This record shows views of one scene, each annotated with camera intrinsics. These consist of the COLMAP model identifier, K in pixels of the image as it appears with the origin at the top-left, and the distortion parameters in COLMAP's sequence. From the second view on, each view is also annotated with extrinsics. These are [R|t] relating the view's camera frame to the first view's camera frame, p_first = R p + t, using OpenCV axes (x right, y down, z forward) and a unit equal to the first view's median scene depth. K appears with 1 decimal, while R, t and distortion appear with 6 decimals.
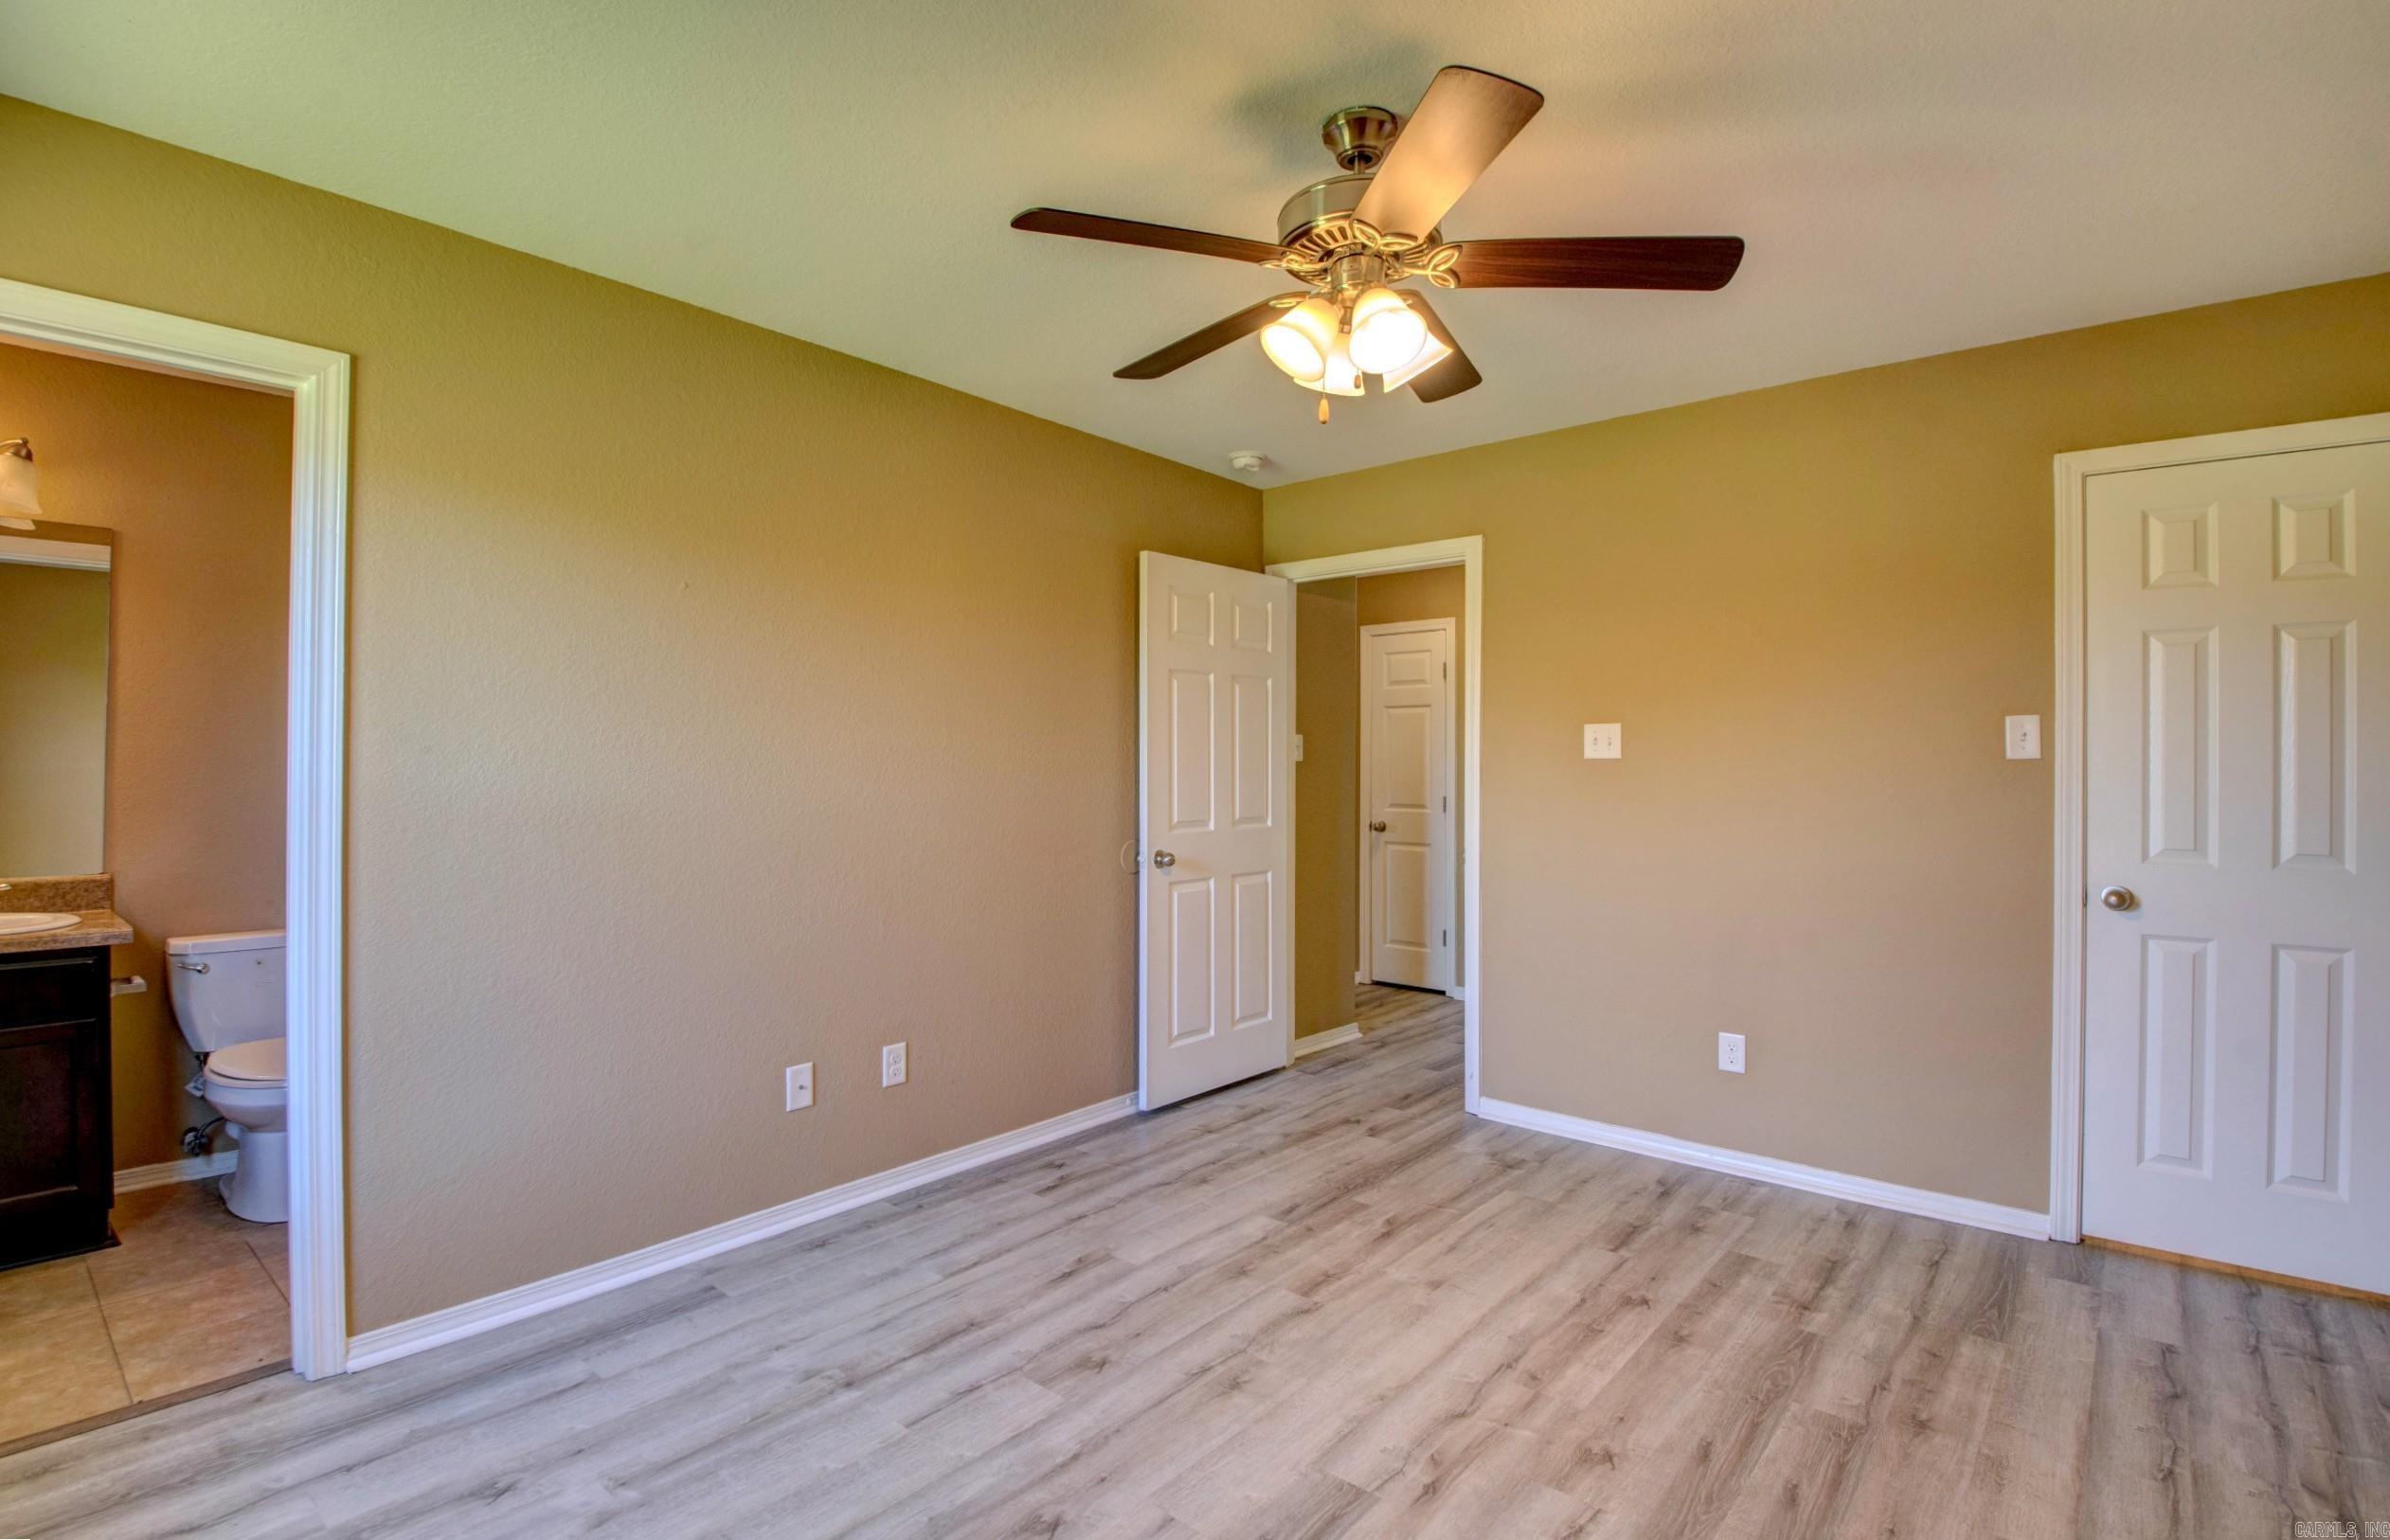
lens RADIAL K [[1121.1, 0, 1174.5], [0, 1121.1, 762.6], [0, 0, 1]] dist [0.003539, -0.016881]
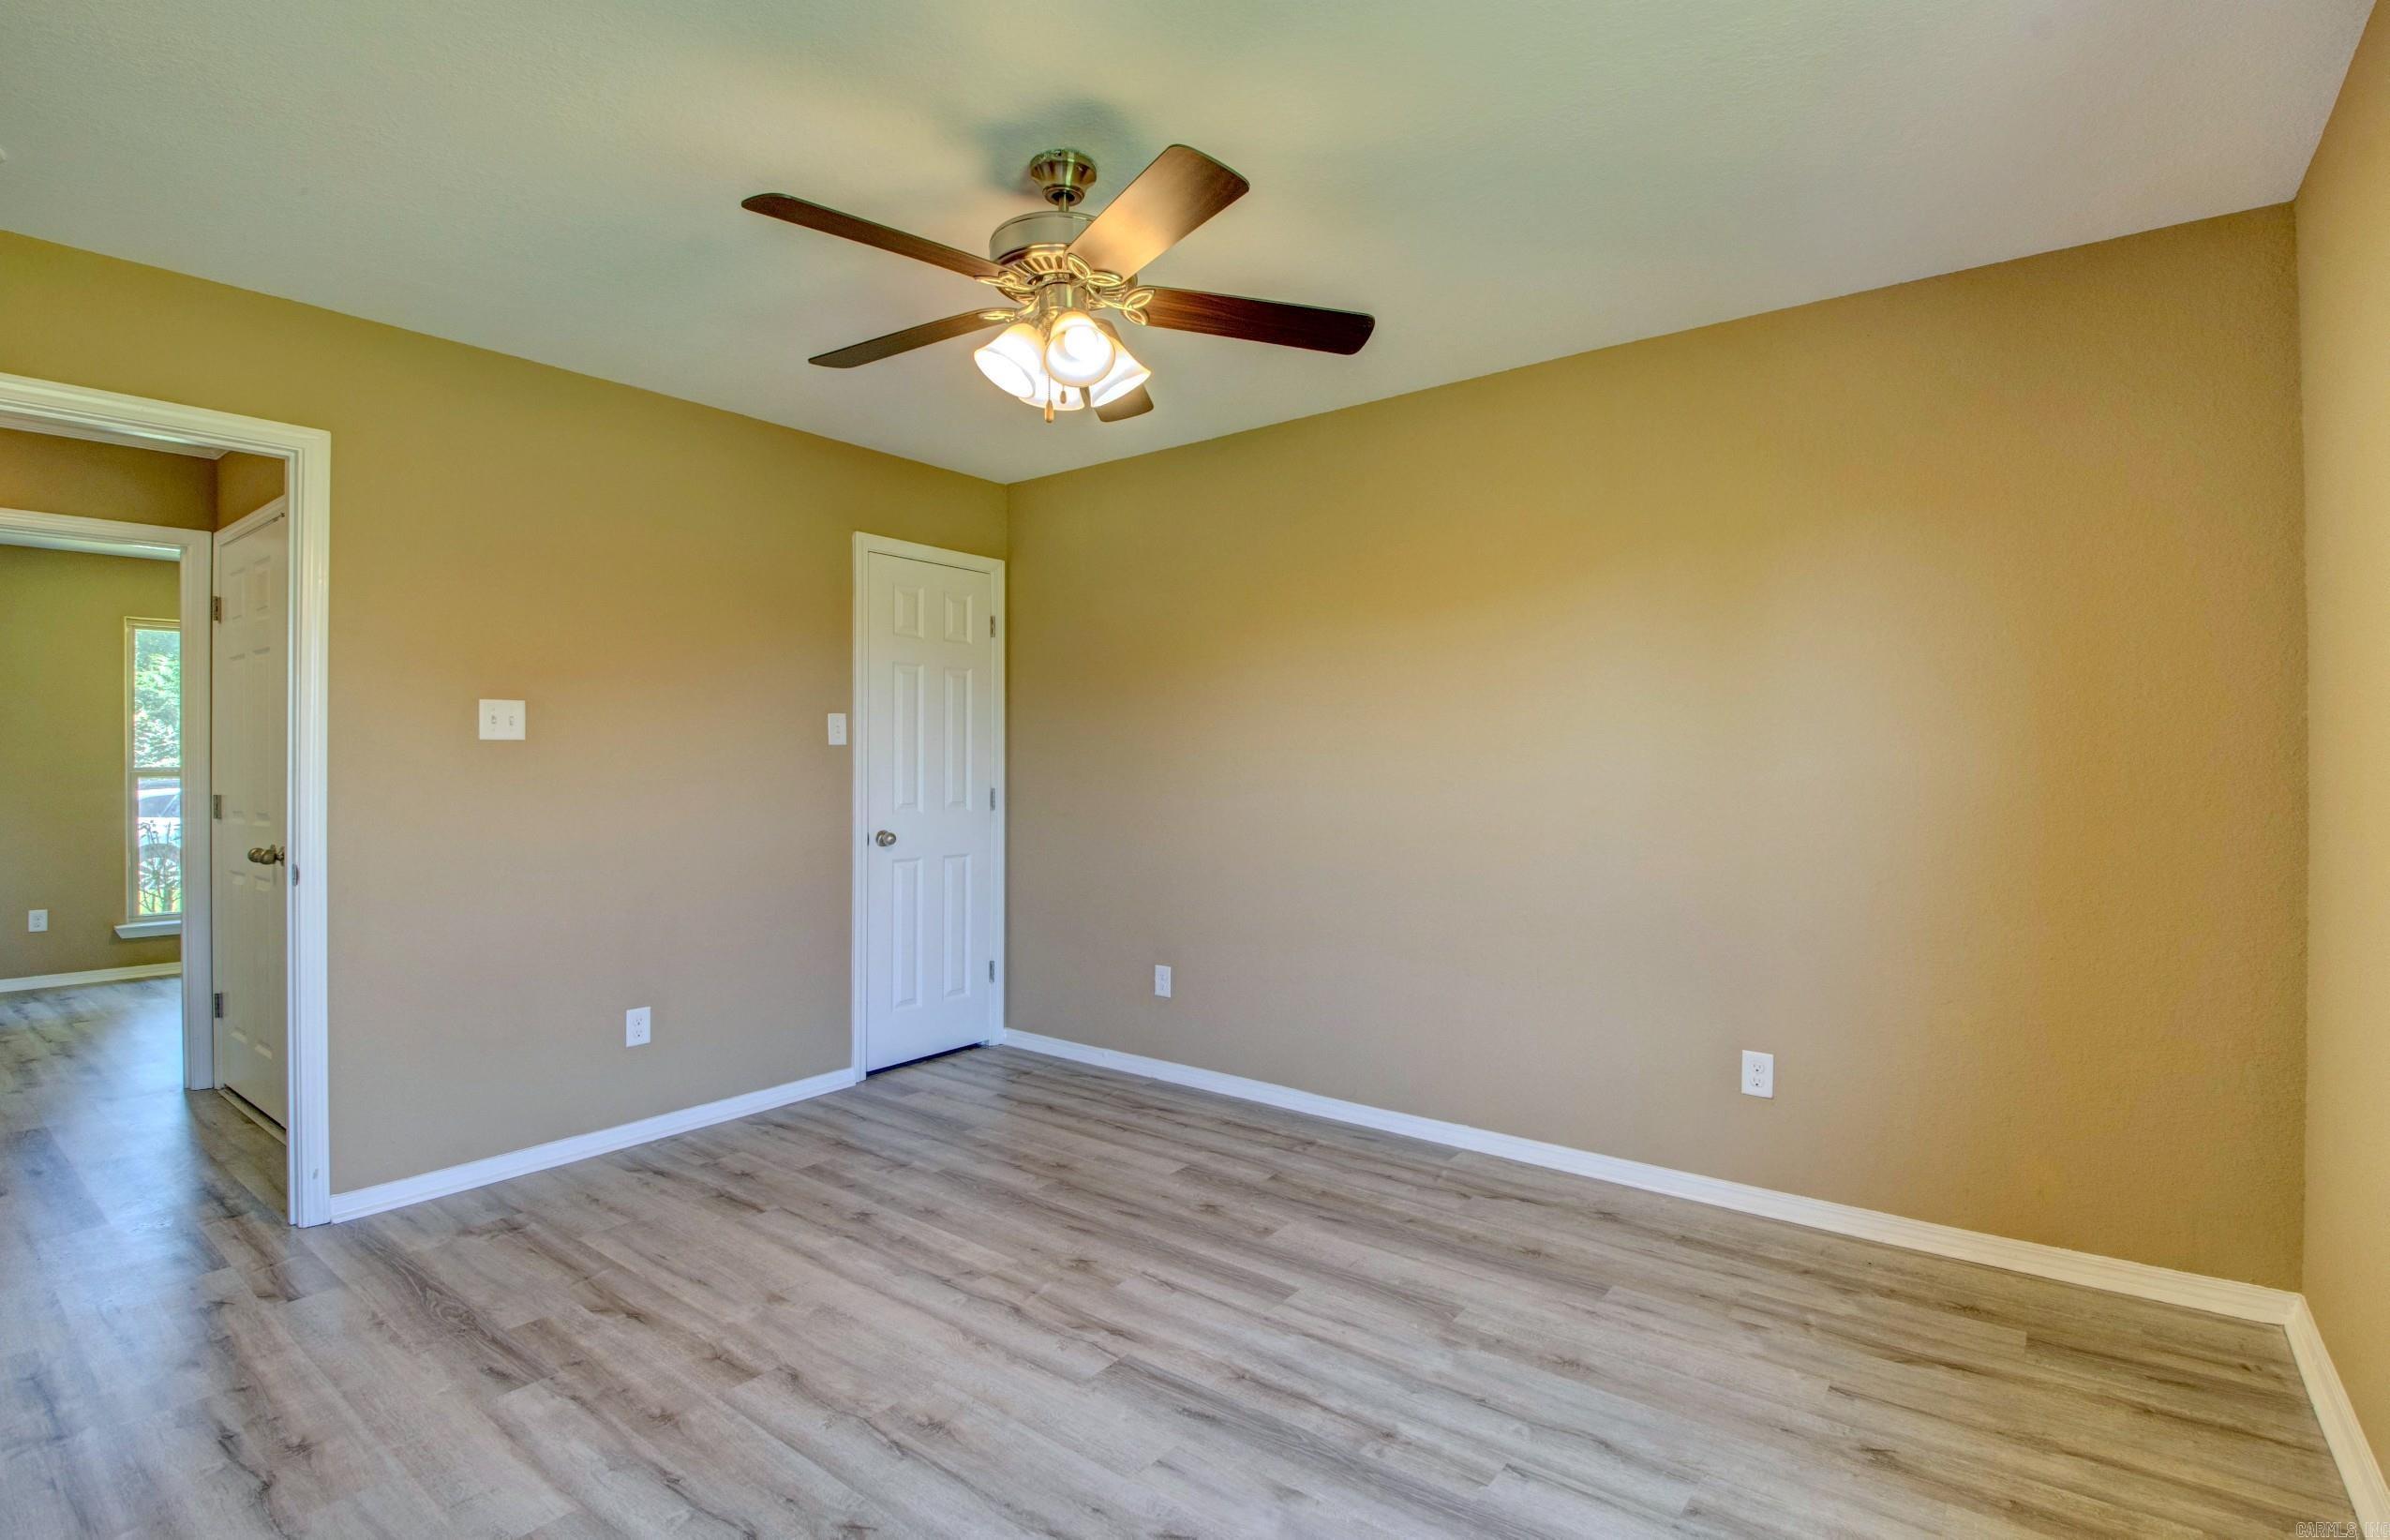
lens RADIAL K [[1121.2, 0, 1185.6], [0, 1121.2, 763.7], [0, 0, 1]] dist [0.003539, -0.016881]
pose [[-0.054692, -0.005411, 0.998489, -0.683181], [-0.004020, 0.999978, 0.005199, 0.011327], [-0.998495, -0.003730, -0.054713, 0.675149]]
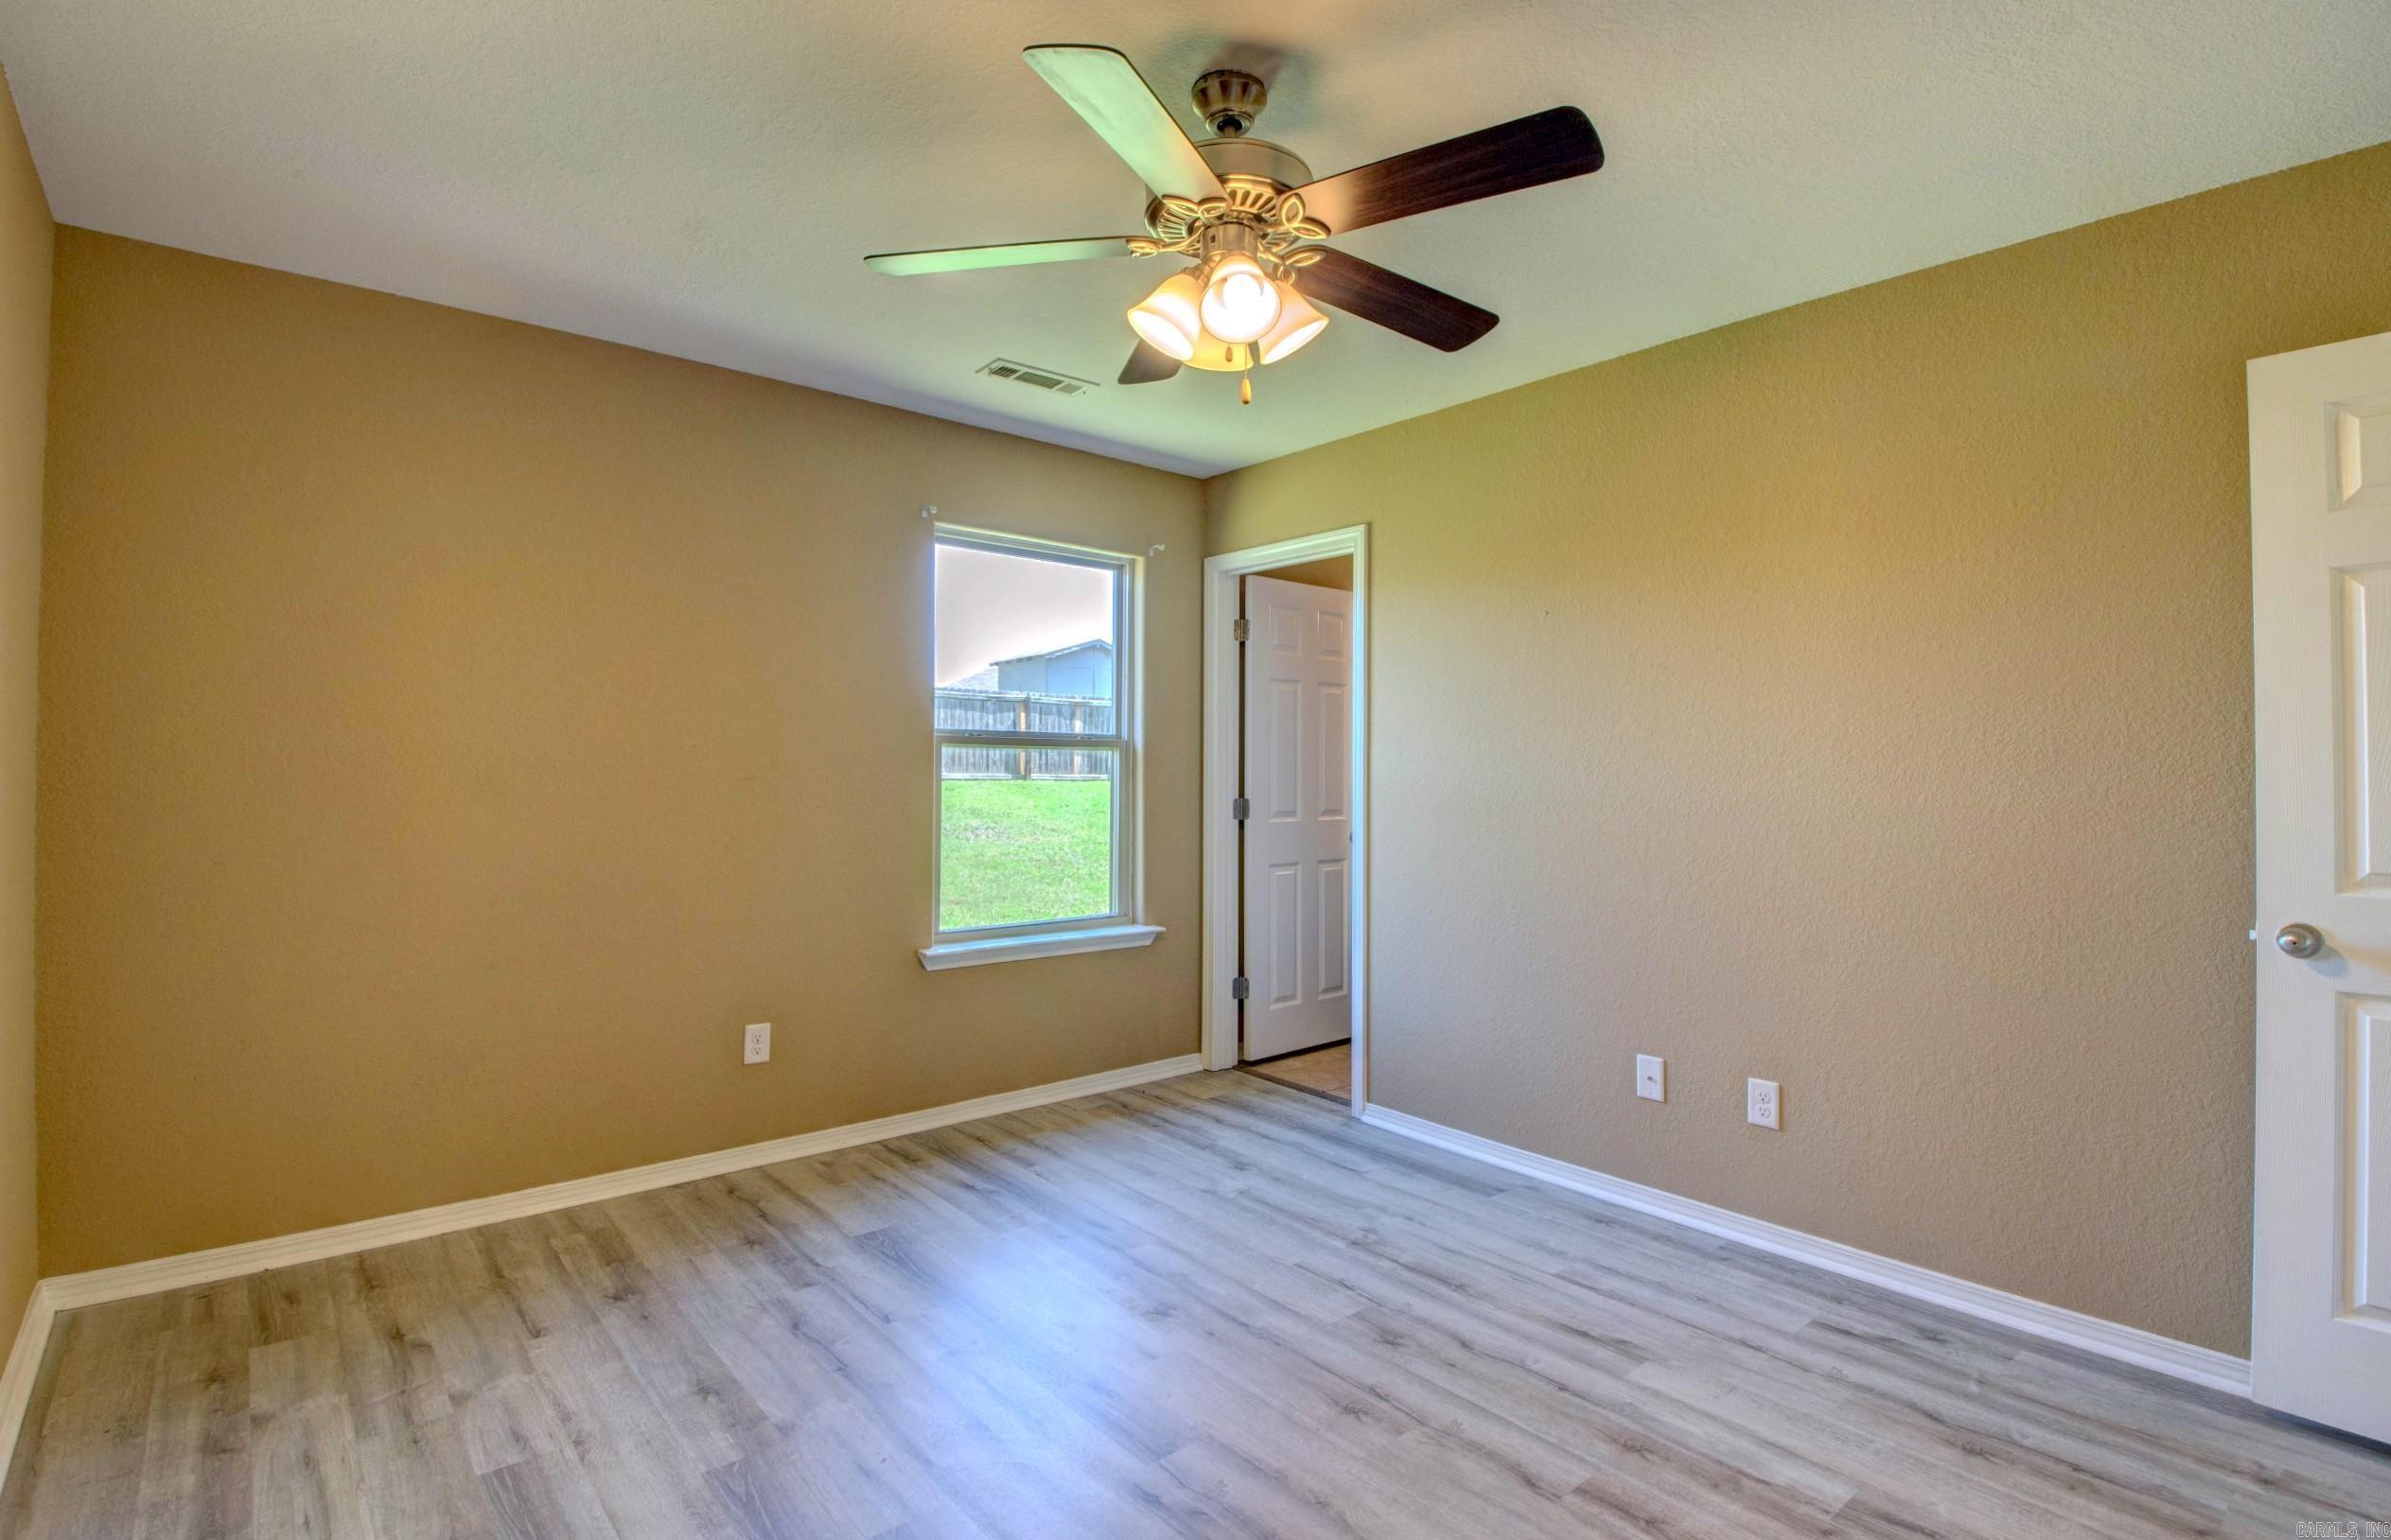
lens RADIAL K [[1121.5, 0, 1178.7], [0, 1121.5, 783.1], [0, 0, 1]] dist [0.003539, -0.016881]
pose [[-0.158301, 0.006429, -0.987370, 0.800908], [-0.002840, 0.999972, 0.006966, 0.016131], [0.987387, 0.003907, -0.158278, 0.798029]]
